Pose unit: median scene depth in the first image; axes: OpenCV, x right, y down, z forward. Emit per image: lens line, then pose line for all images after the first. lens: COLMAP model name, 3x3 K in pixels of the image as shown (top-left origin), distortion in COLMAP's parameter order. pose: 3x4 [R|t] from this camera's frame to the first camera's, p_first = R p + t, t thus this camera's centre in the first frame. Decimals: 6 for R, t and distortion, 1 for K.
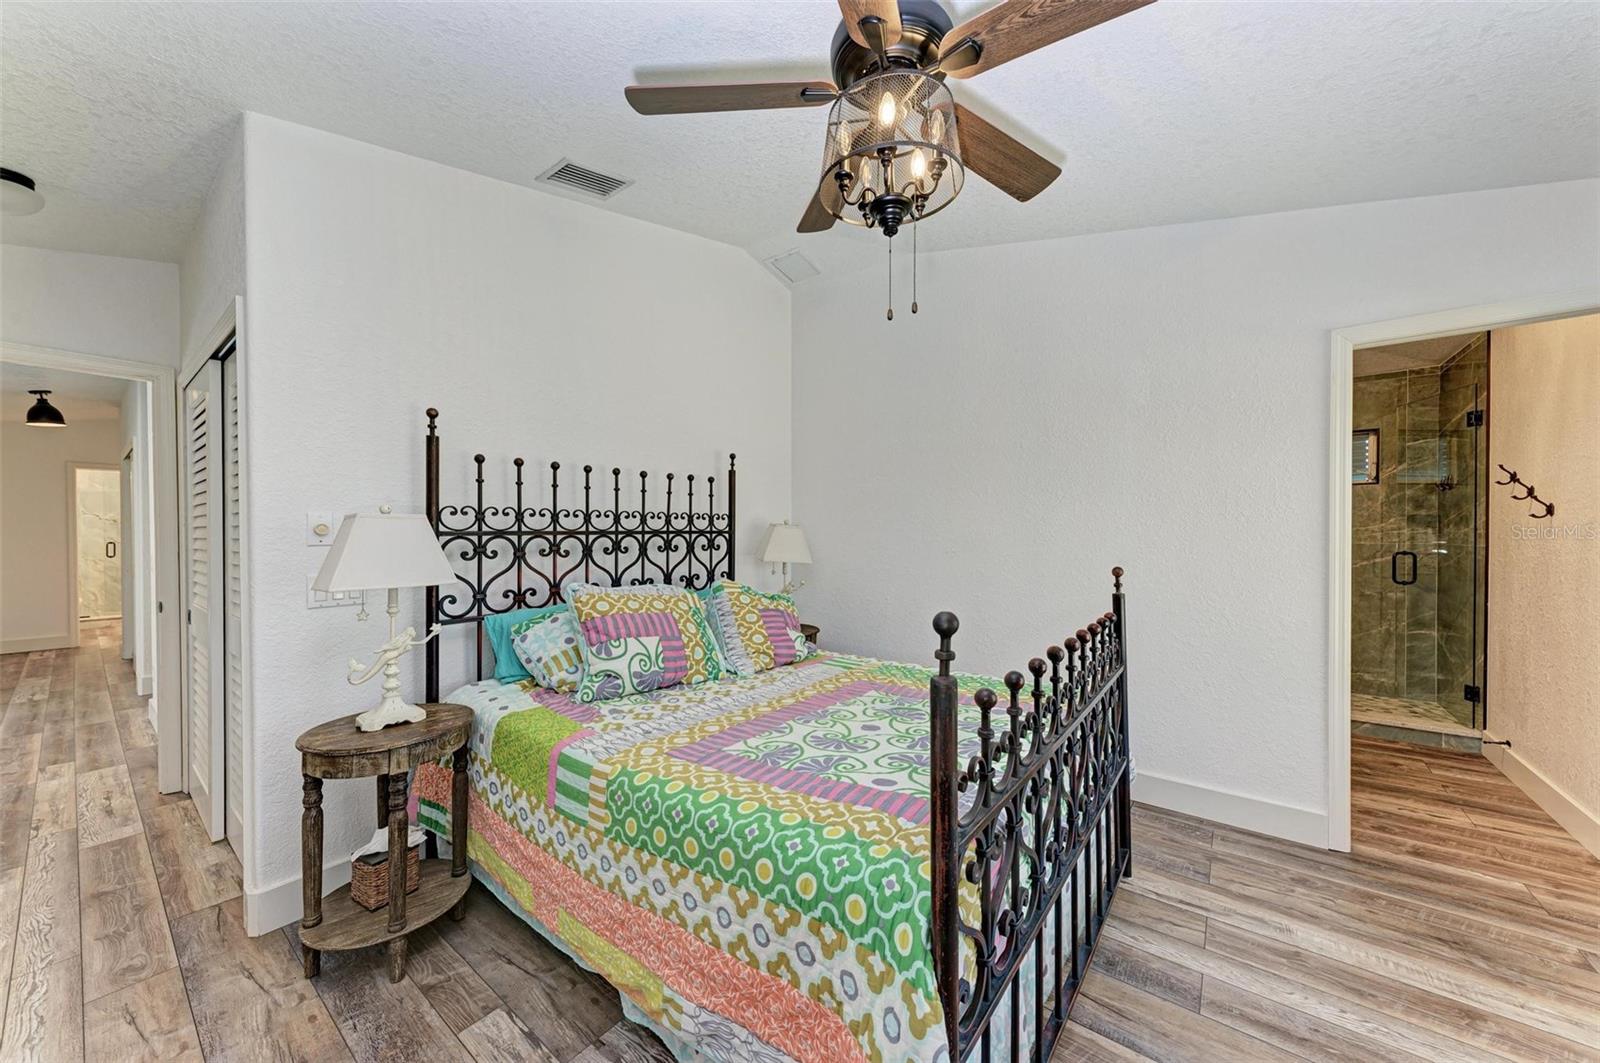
lens RADIAL K [[562.2, 0, 799.6], [0, 562.2, 538.2], [0, 0, 1]] dist [0.001860, -0.004888]
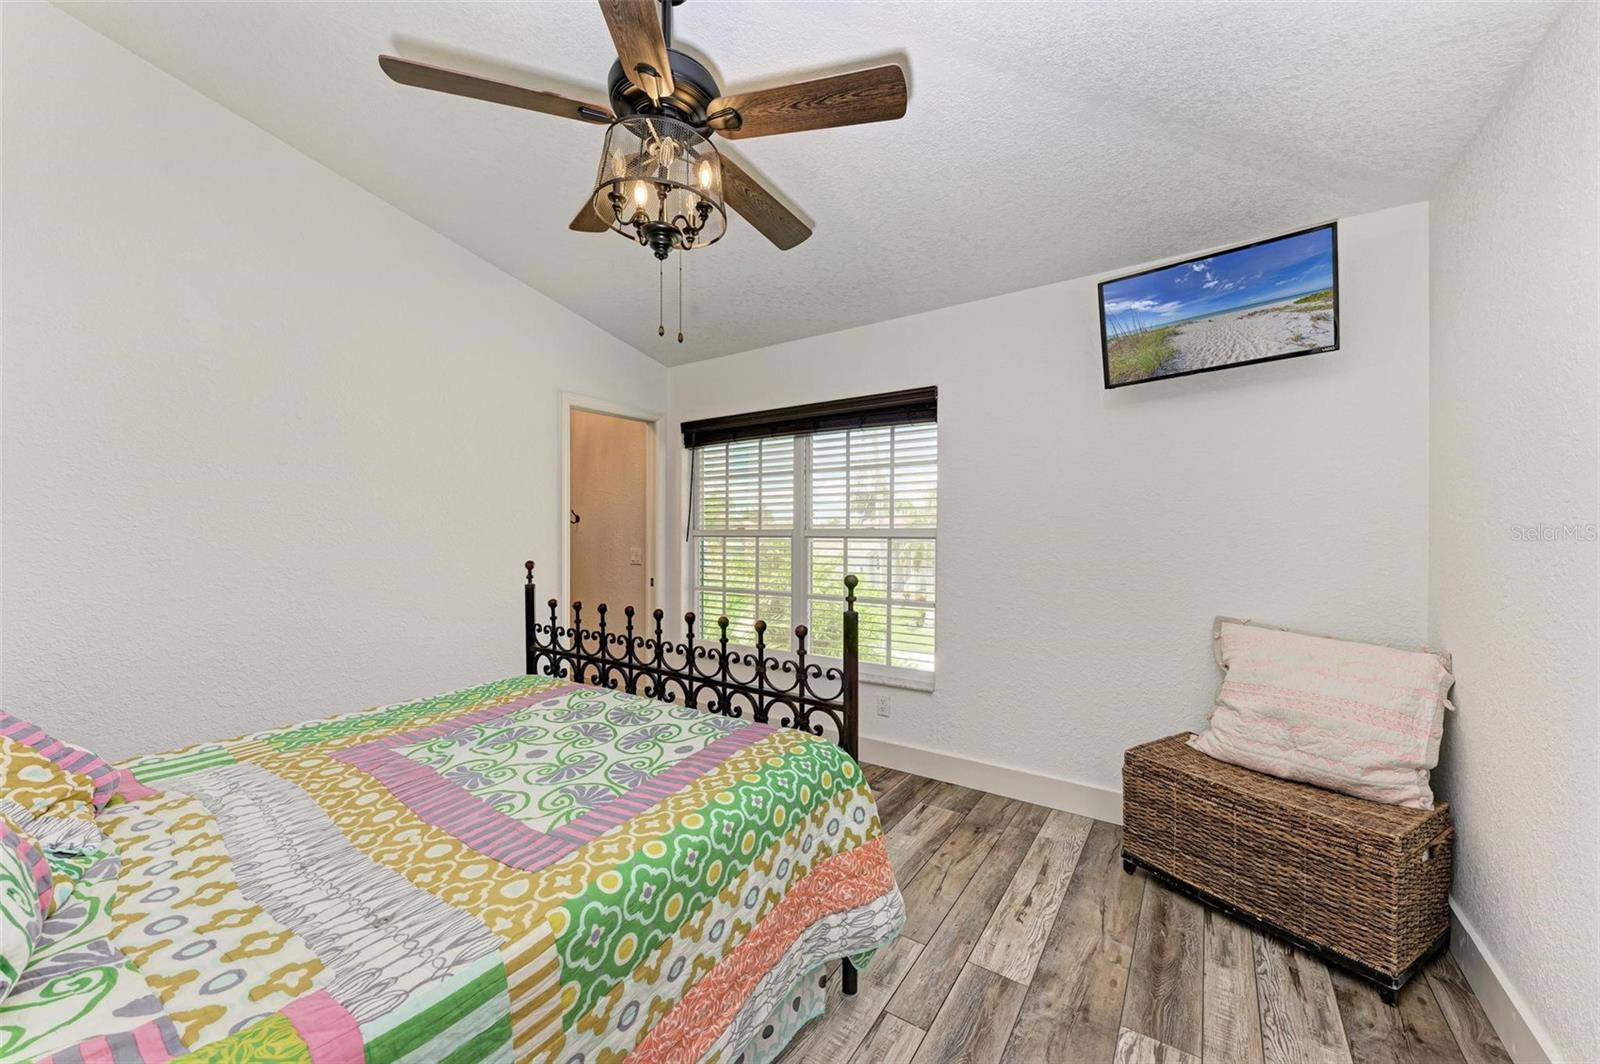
lens RADIAL K [[616.1, 0, 800.0], [0, 616.1, 532.0], [0, 0, 1]] dist [0.001559, -0.000187]
pose [[-0.084122, 0.001875, 0.996454, -1.303745], [0.003876, 0.999991, -0.001555, -0.005508], [-0.996448, 0.003732, -0.084128, 1.015391]]
